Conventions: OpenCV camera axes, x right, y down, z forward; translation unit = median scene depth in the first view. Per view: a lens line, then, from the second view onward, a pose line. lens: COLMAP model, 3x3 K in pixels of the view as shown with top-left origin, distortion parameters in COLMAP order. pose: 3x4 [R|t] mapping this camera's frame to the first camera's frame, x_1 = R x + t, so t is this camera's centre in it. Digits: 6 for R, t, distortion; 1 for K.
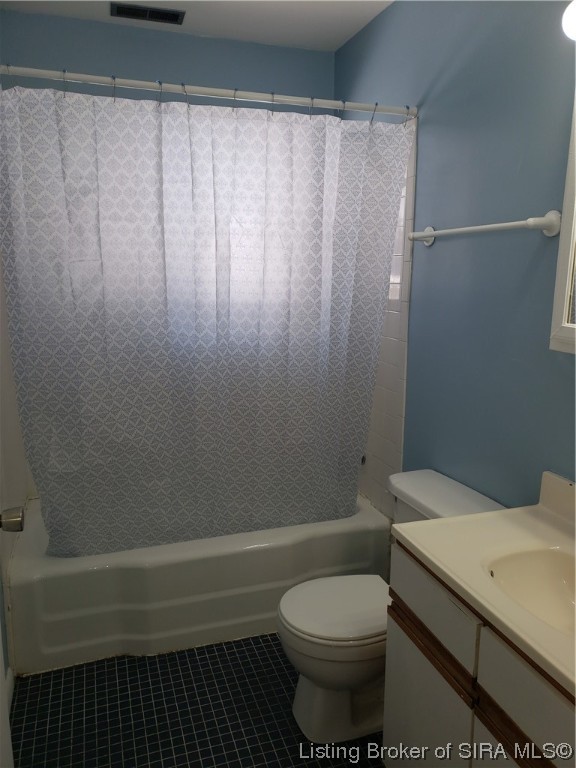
lens RADIAL K [[601.5, 0, 288.0], [0, 601.5, 384.0], [0, 0, 1]] dist [0.083815, -0.144034]
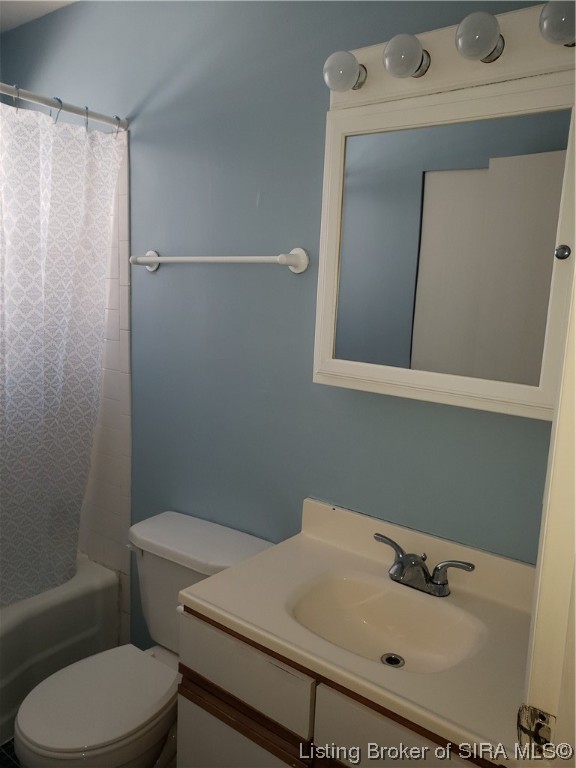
lens RADIAL K [[601.5, 0, 288.0], [0, 601.5, 384.0], [0, 0, 1]] dist [0.083815, -0.144034]
pose [[0.829722, -0.066725, 0.554175, -0.129676], [0.078460, 0.996914, 0.002562, -0.045679], [-0.552636, 0.041354, 0.832396, 0.130957]]
